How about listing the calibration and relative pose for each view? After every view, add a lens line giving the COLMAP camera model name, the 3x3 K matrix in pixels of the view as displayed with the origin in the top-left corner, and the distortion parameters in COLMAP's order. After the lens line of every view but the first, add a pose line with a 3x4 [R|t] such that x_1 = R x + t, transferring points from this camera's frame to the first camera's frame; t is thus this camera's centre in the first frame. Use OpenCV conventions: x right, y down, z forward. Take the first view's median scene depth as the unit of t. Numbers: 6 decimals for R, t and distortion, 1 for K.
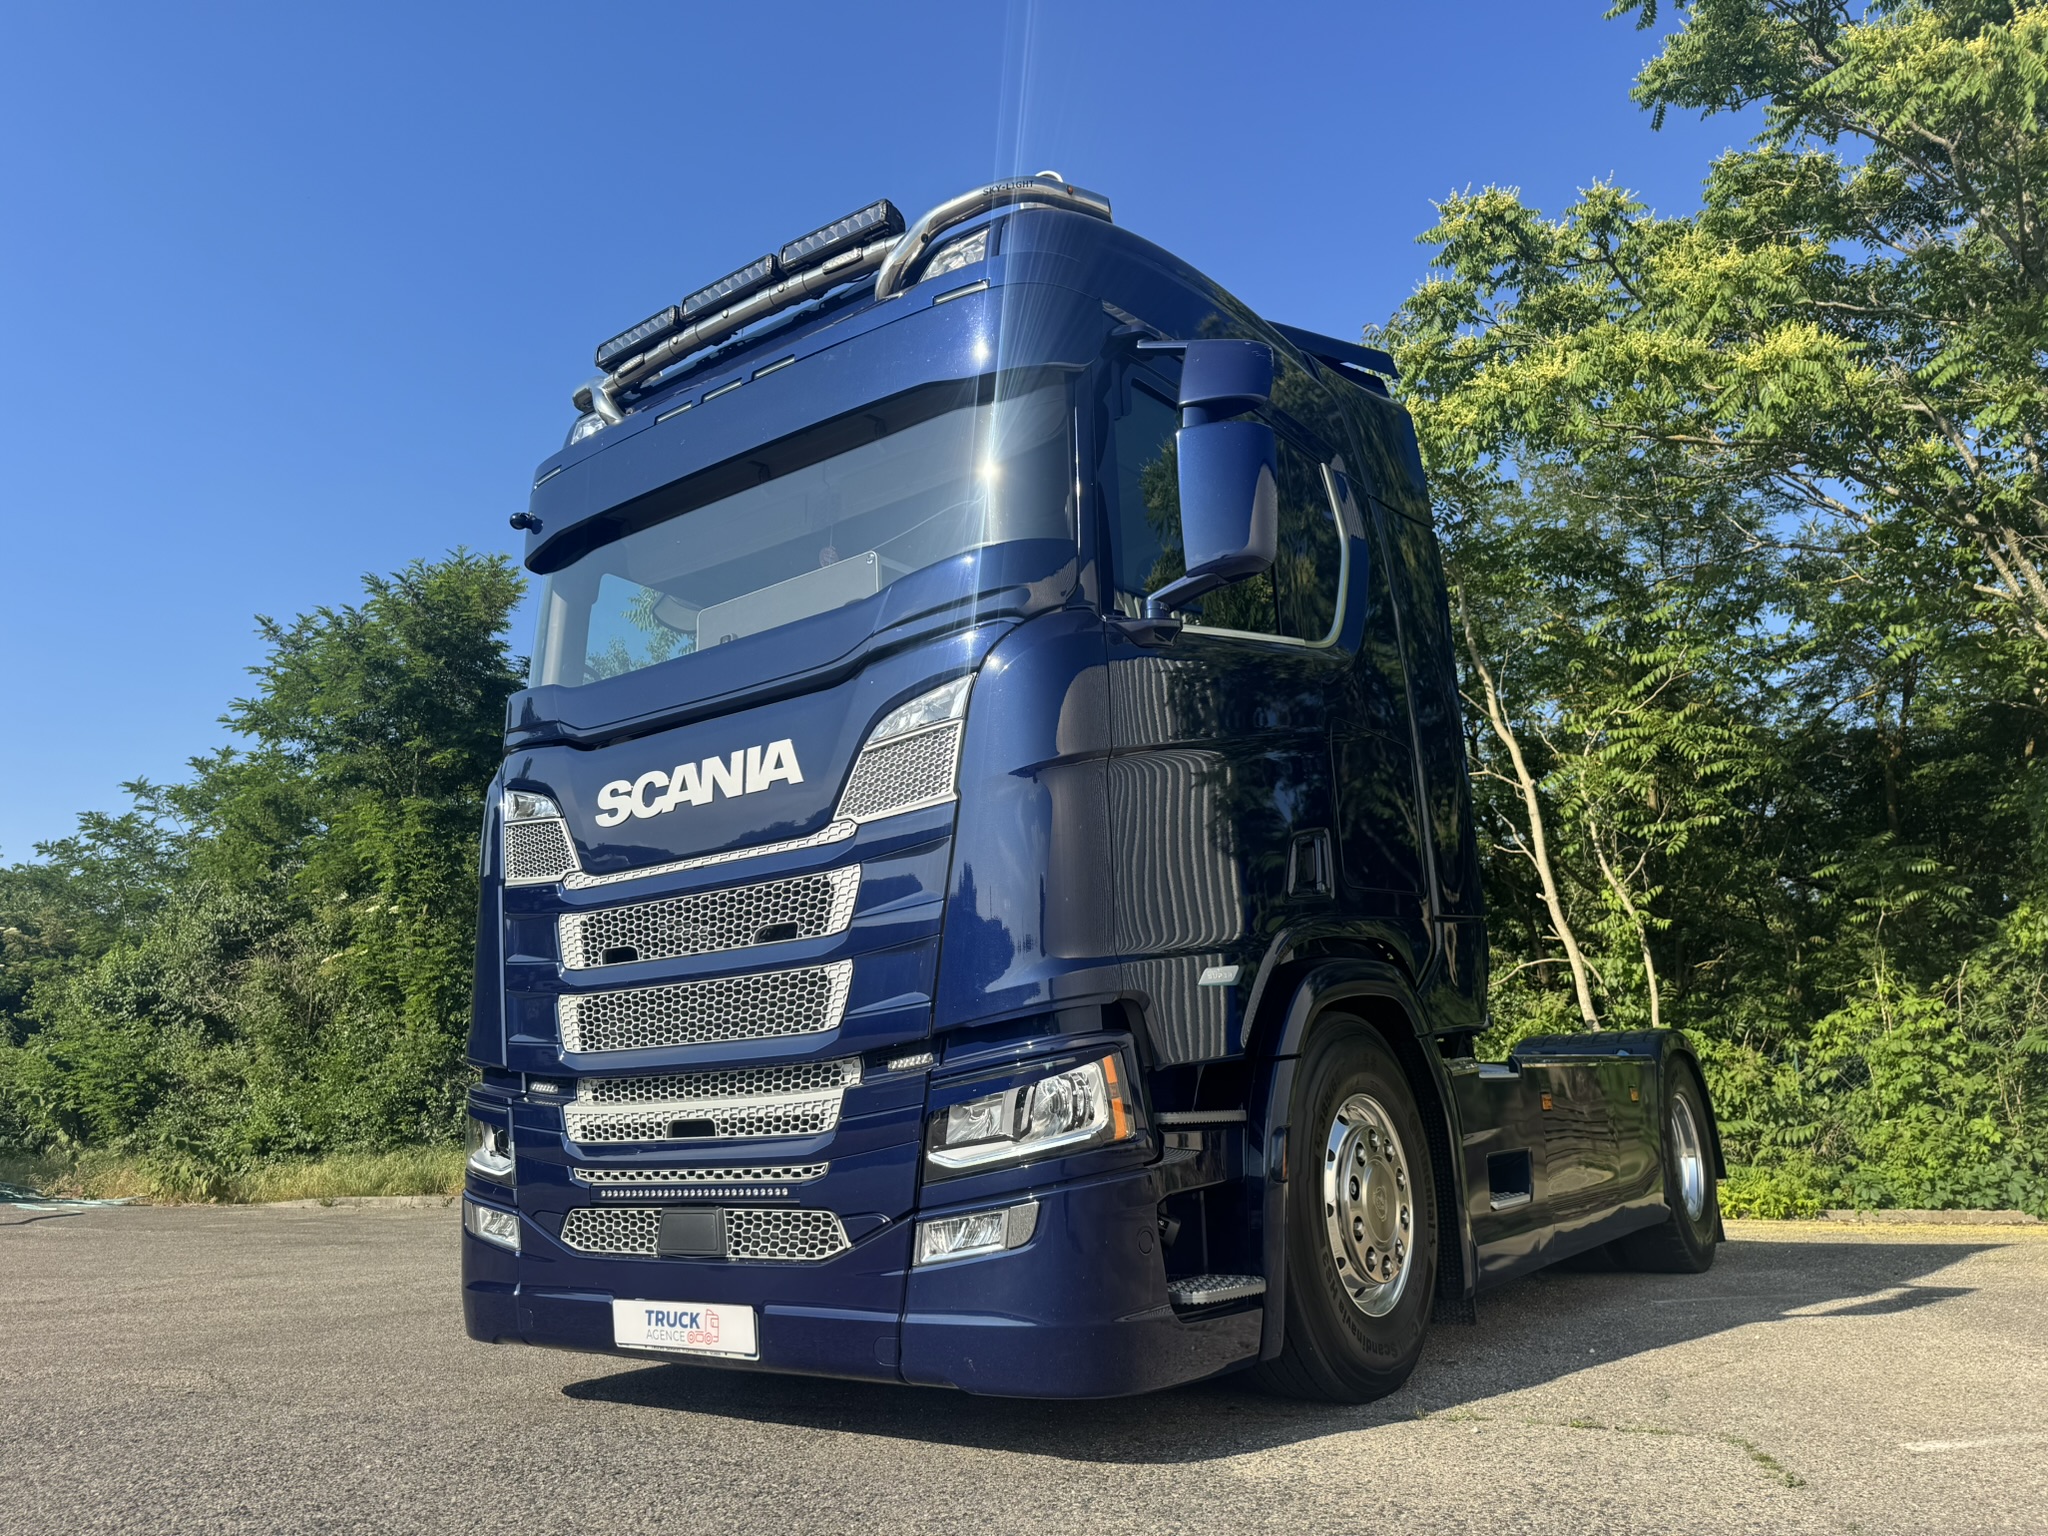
lens RADIAL K [[1503.5, 0, 1086.9], [0, 1503.5, 734.8], [0, 0, 1]] dist [0.015174, -0.030187]
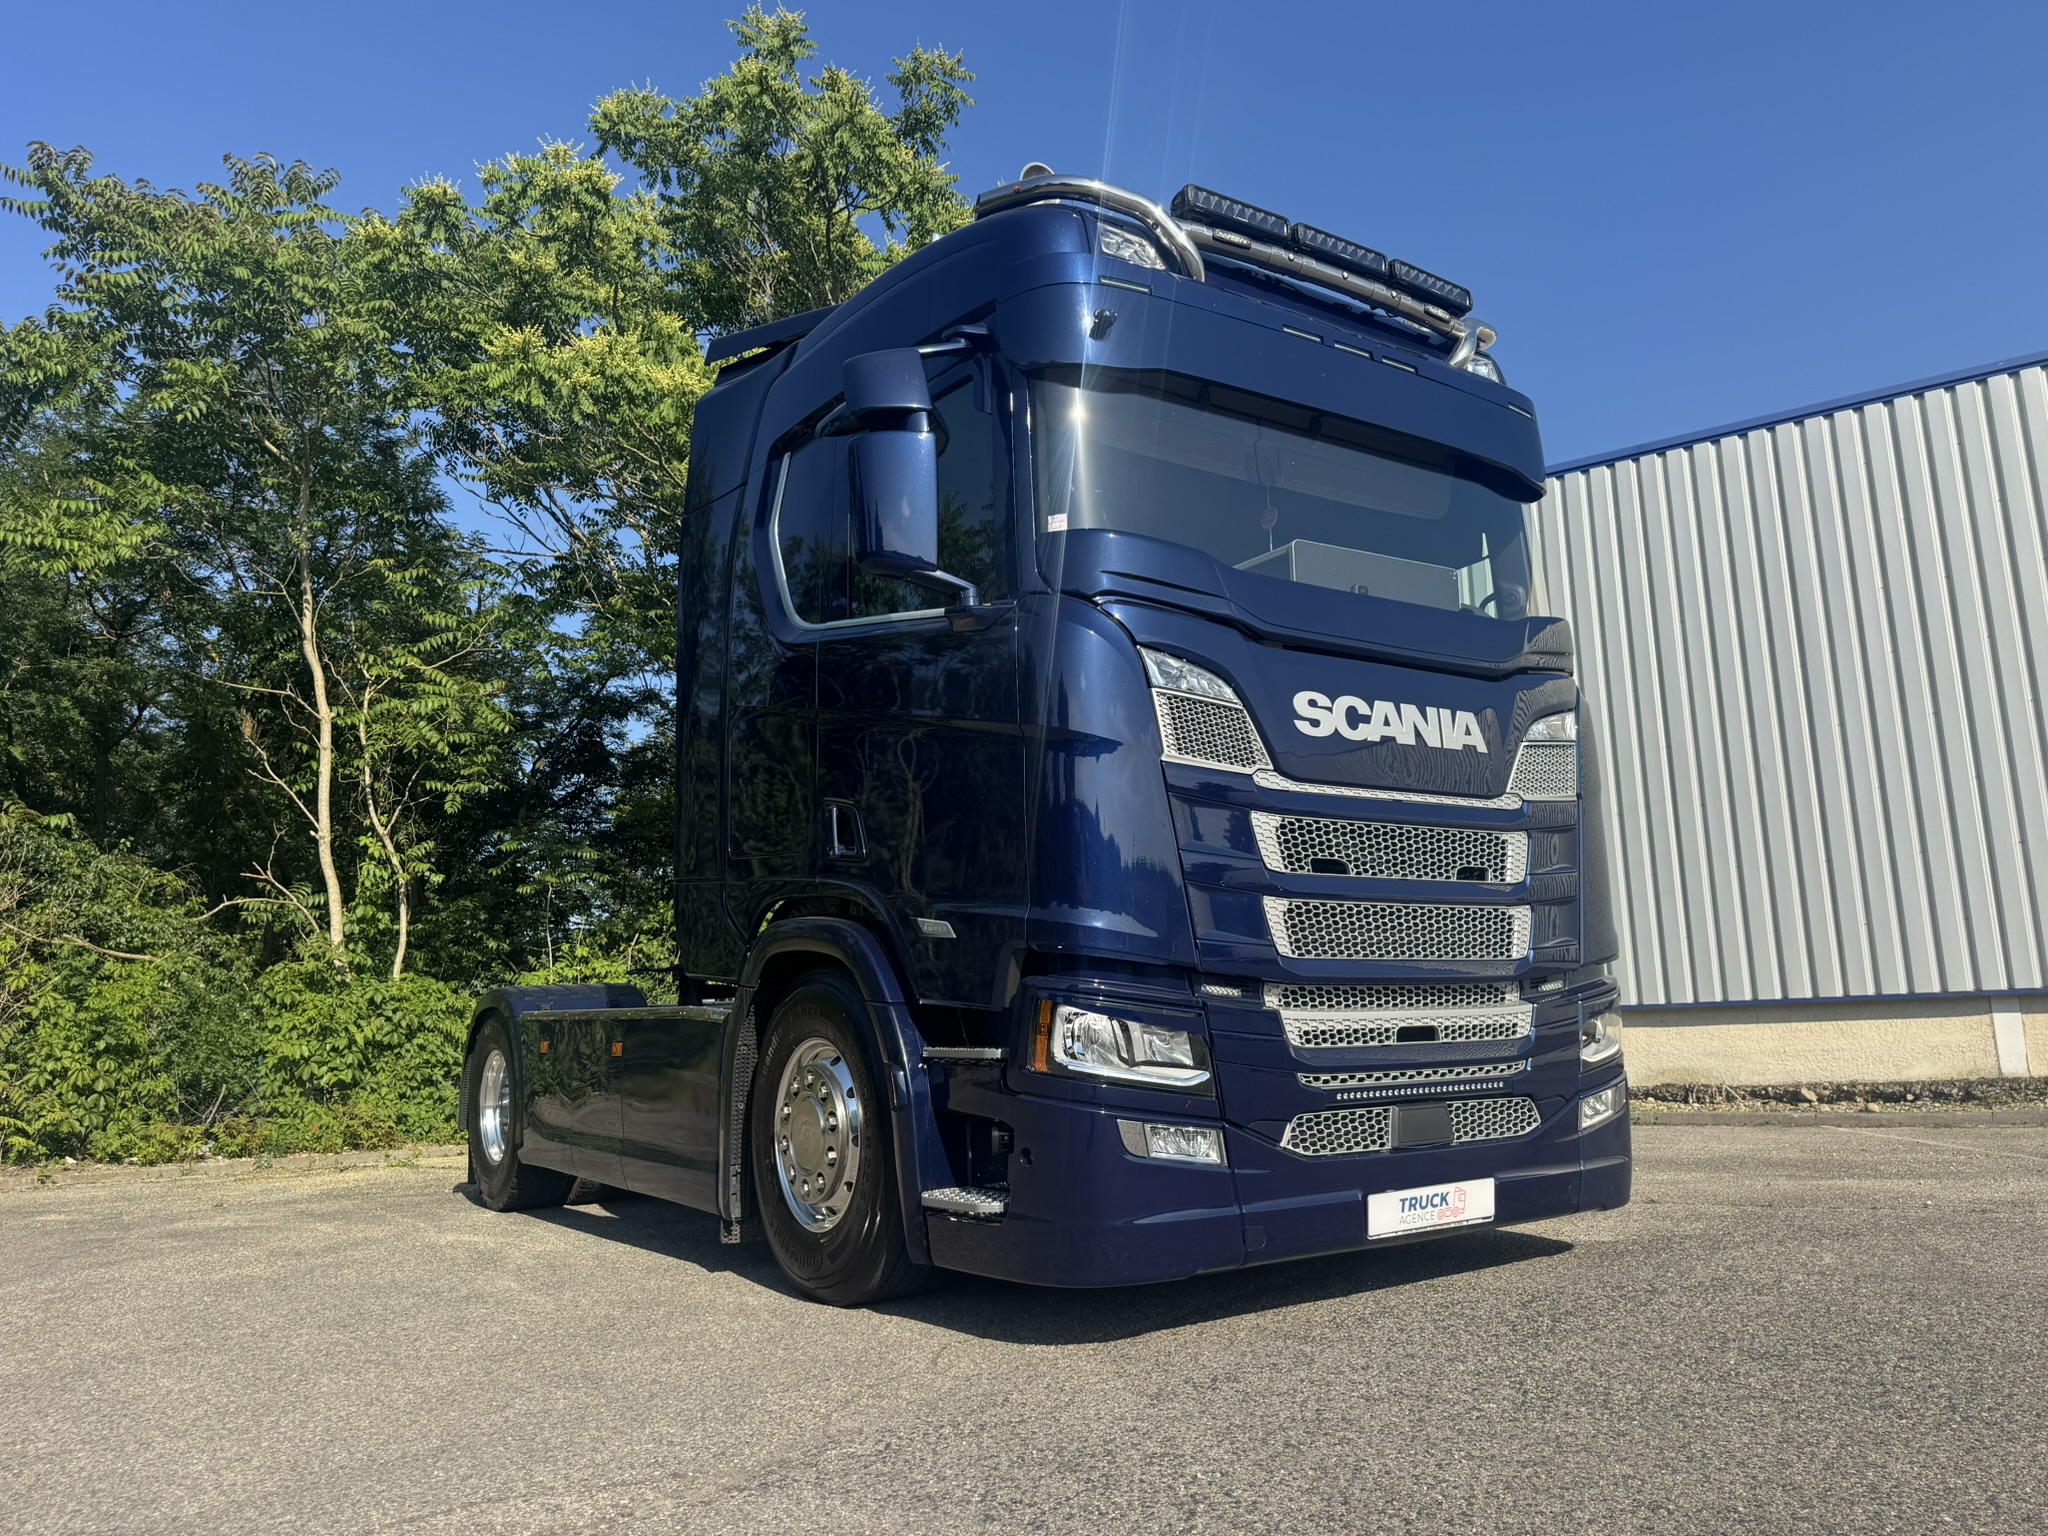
lens RADIAL K [[1446.0, 0, 1032.9], [0, 1446.0, 776.1], [0, 0, 1]] dist [0.003097, -0.032524]
pose [[0.368234, 0.179901, 0.912162, -0.849056], [-0.218715, 0.970329, -0.103079, 0.152959], [-0.903641, -0.161547, 0.396655, 0.531095]]
